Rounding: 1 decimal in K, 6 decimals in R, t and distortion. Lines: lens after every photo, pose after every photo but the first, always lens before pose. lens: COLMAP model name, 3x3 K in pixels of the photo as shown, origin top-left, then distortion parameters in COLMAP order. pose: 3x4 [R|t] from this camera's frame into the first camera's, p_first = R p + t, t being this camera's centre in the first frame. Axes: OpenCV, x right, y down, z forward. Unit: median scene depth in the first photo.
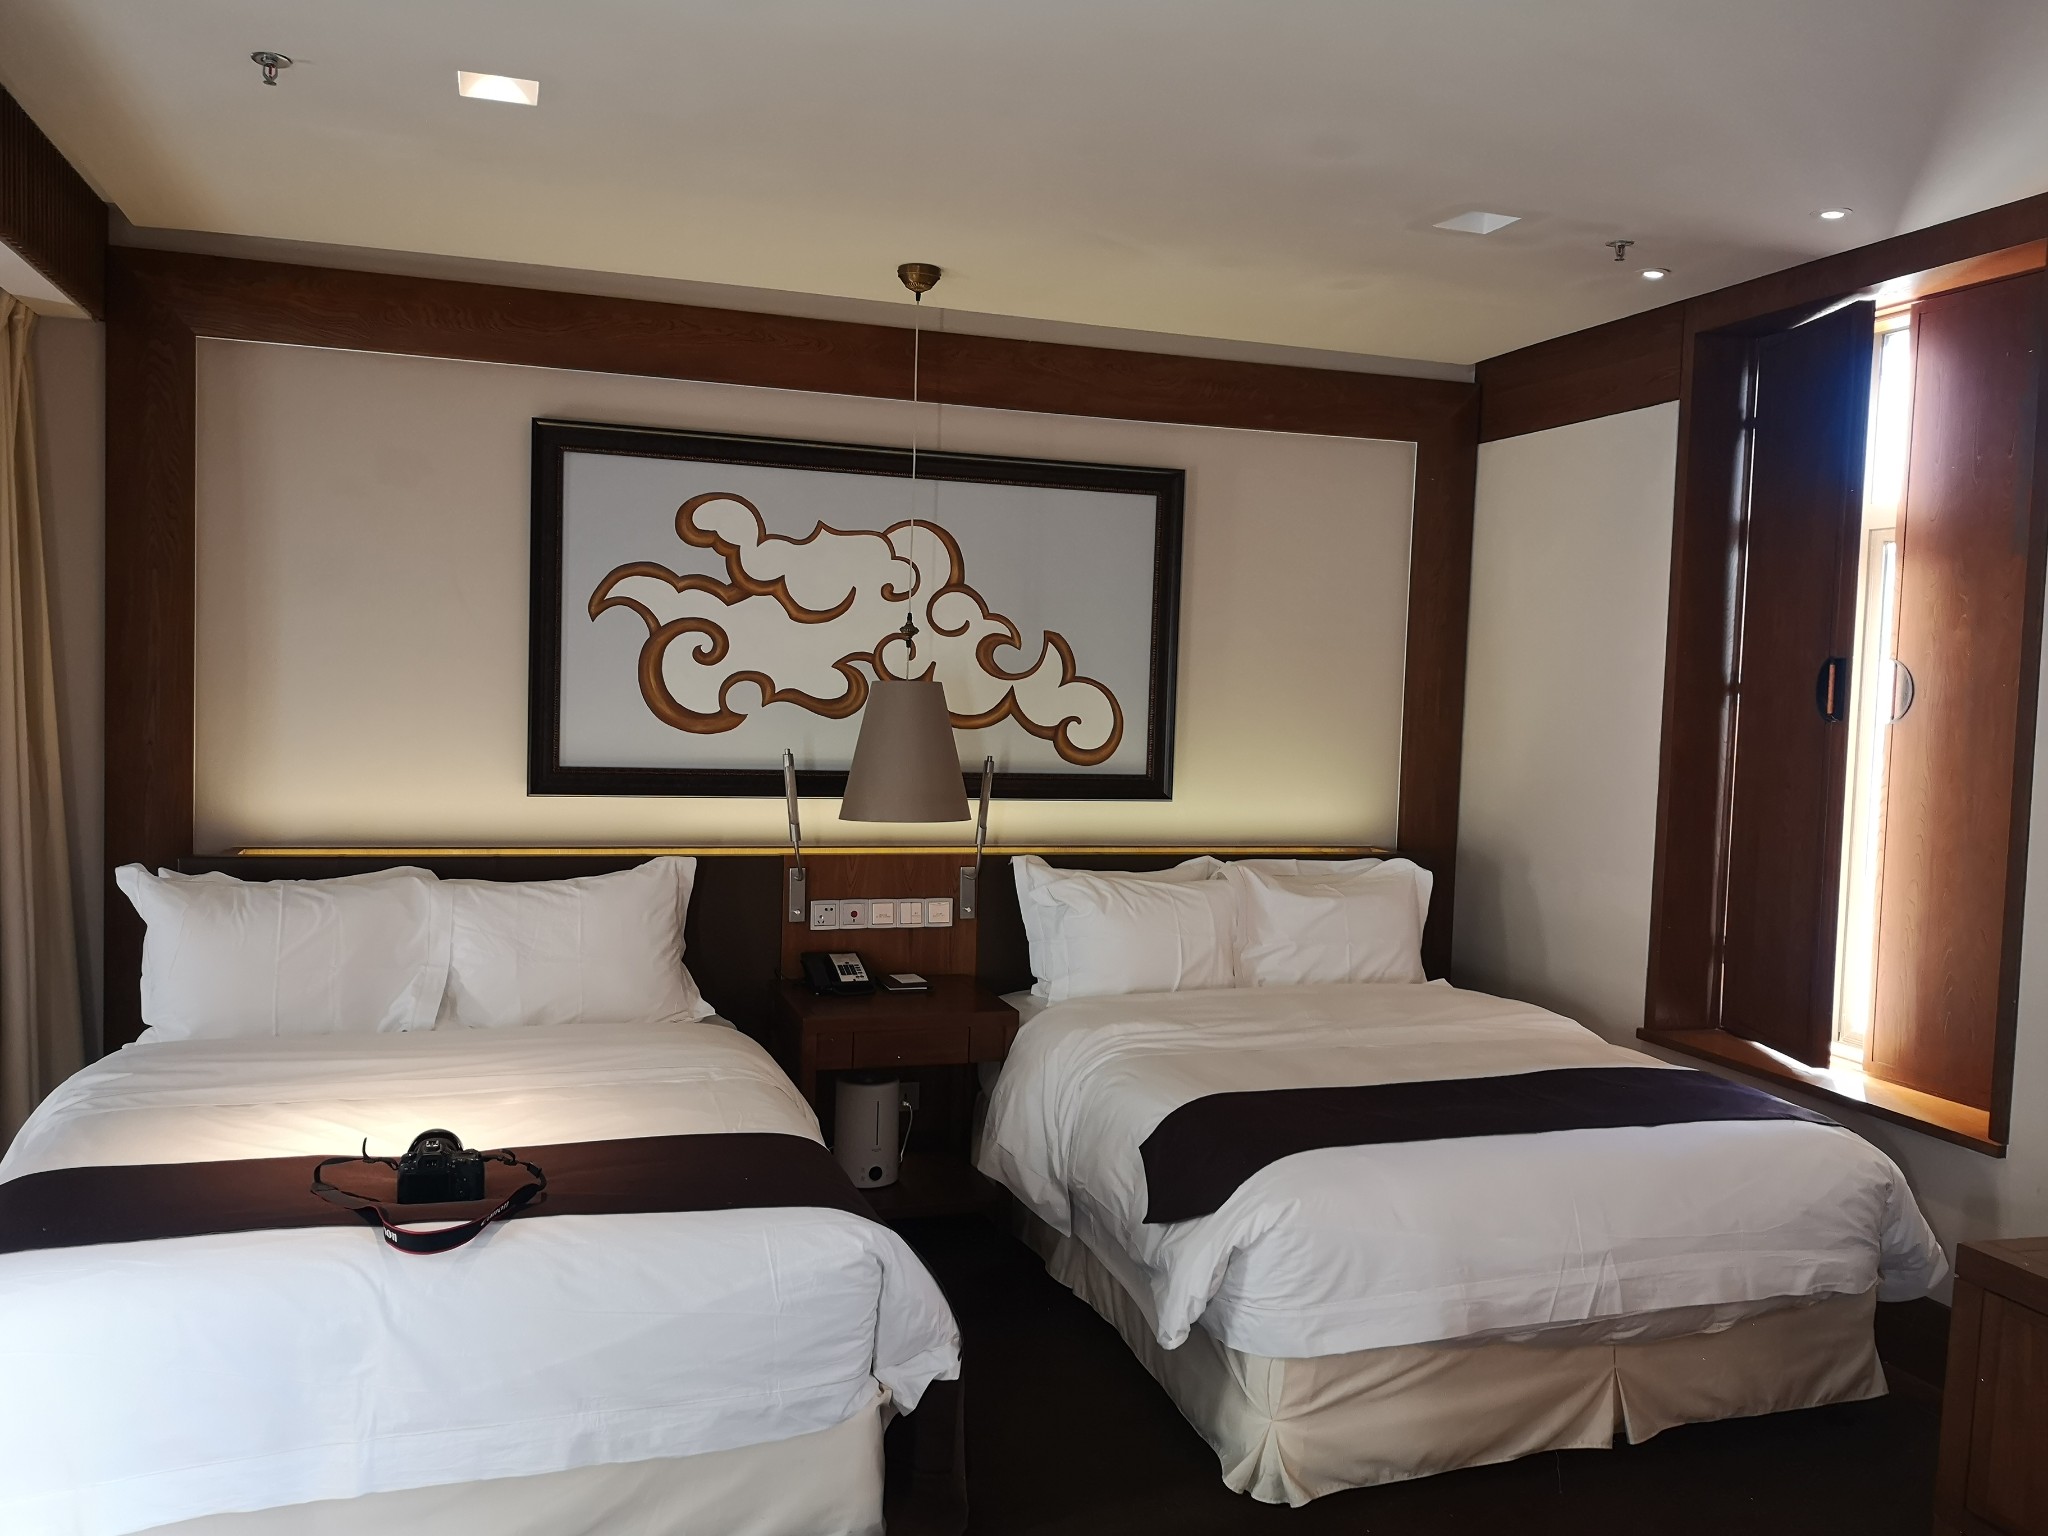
lens RADIAL K [[1608.7, 0, 1016.4], [0, 1608.7, 773.1], [0, 0, 1]] dist [0.044508, -0.049367]
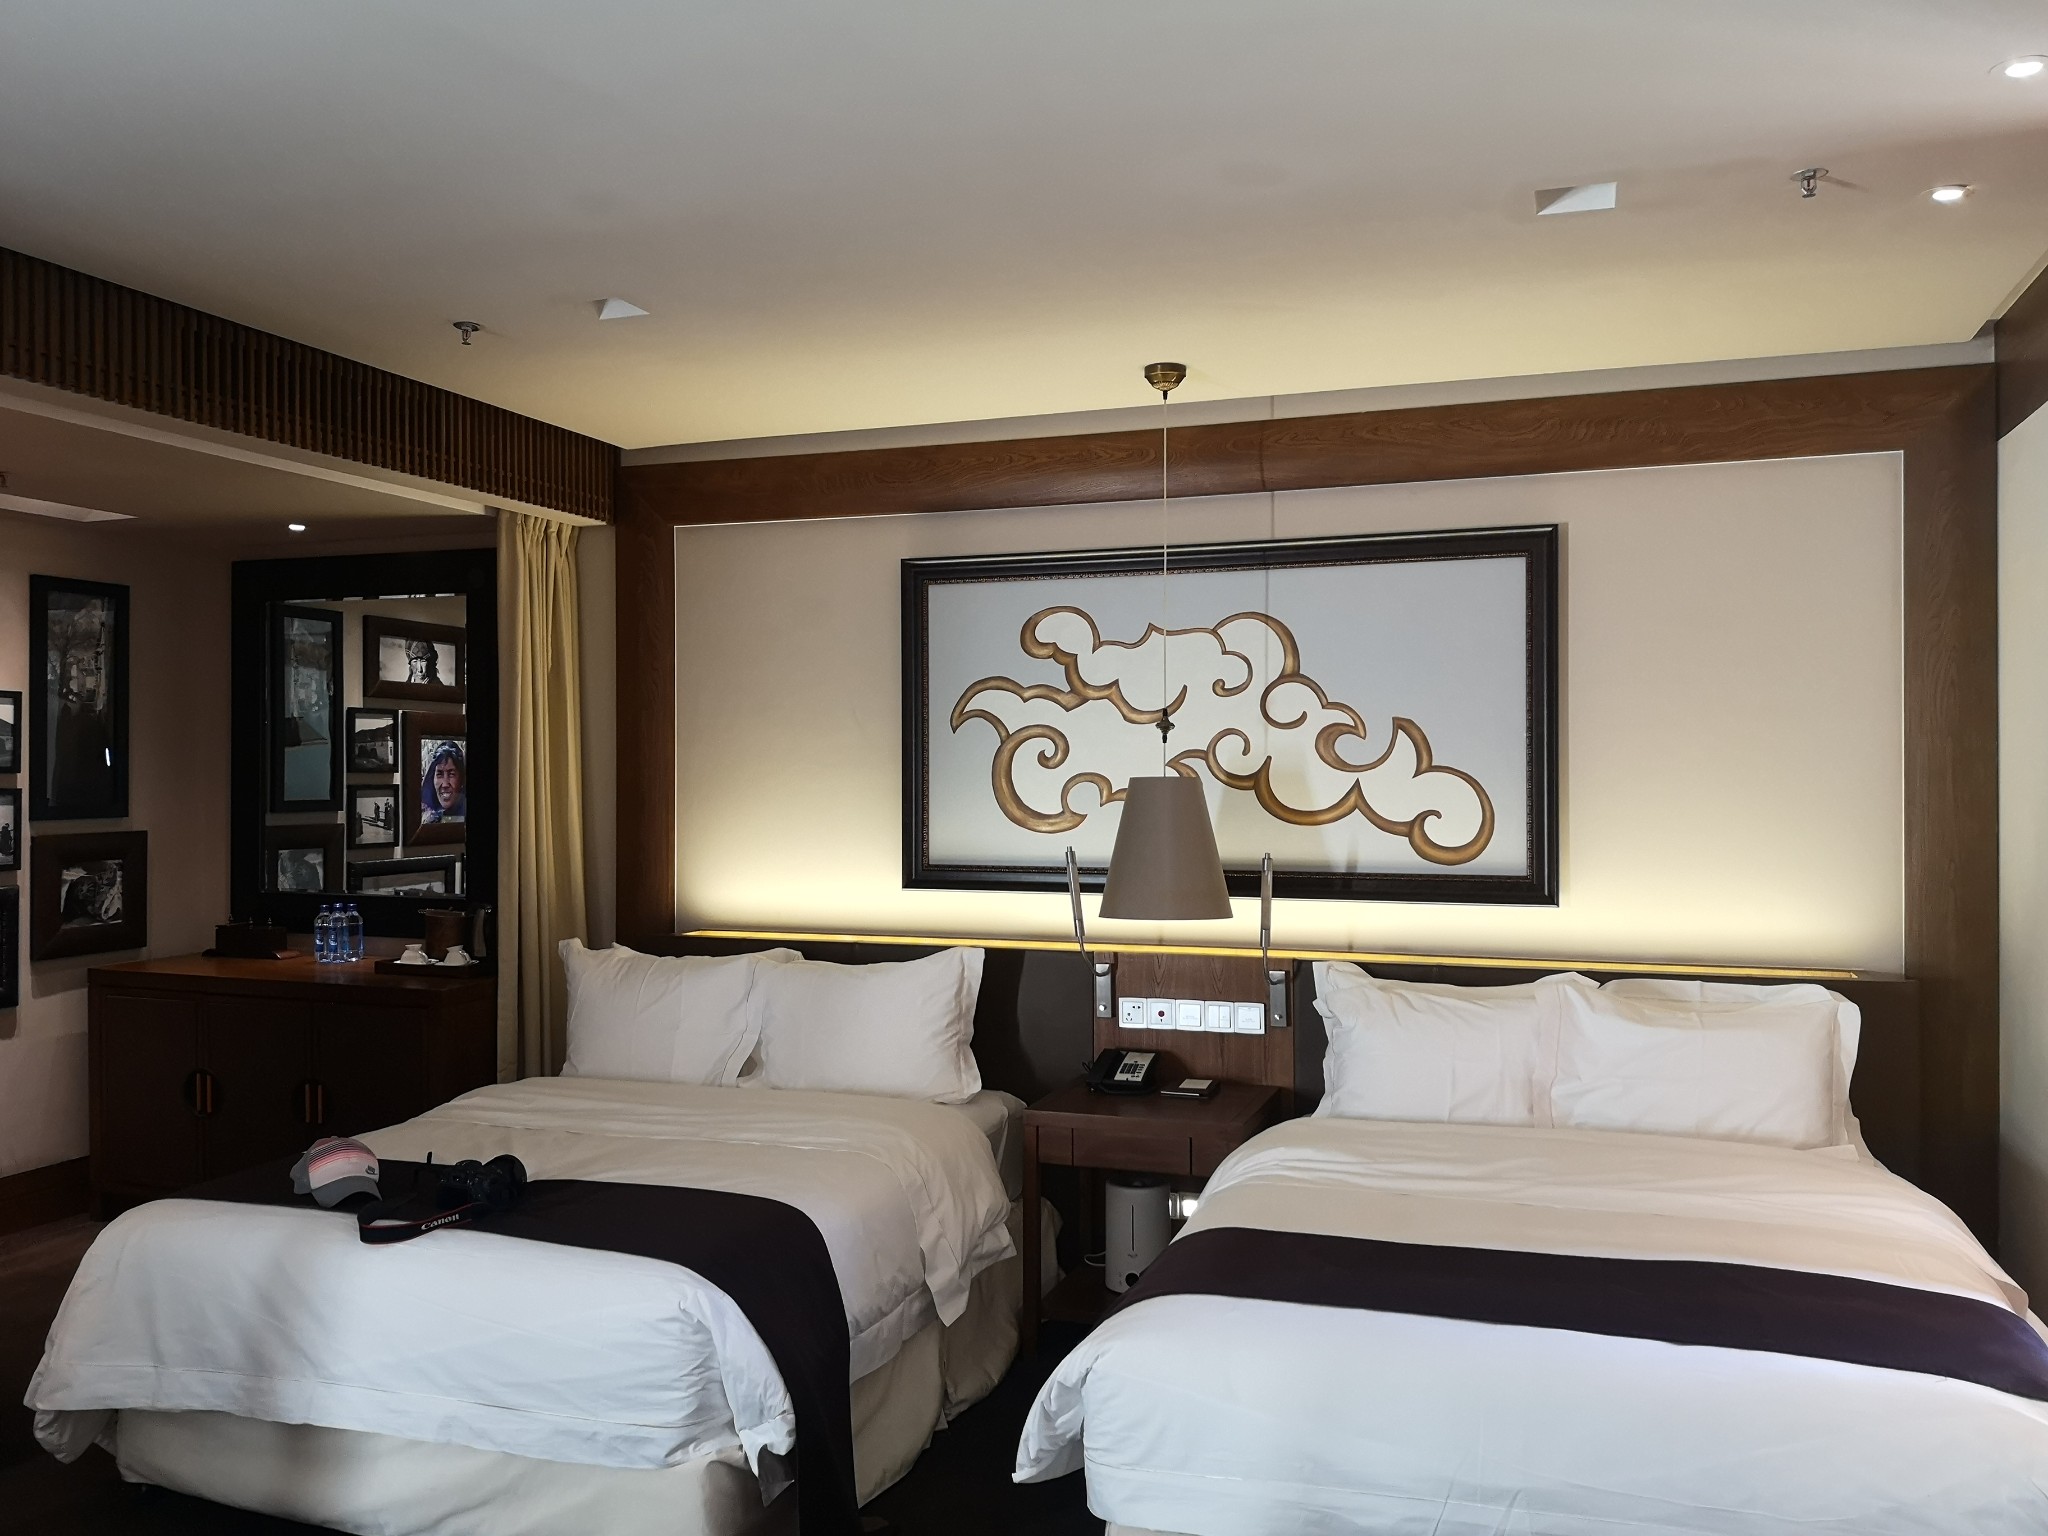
lens RADIAL K [[1608.7, 0, 1012.8], [0, 1608.7, 768.7], [0, 0, 1]] dist [0.044508, -0.049367]
pose [[0.791407, -0.036438, -0.610202, 0.434689], [-0.007348, 0.997583, -0.069101, 0.006331], [0.611245, 0.059171, 0.789226, 0.151979]]
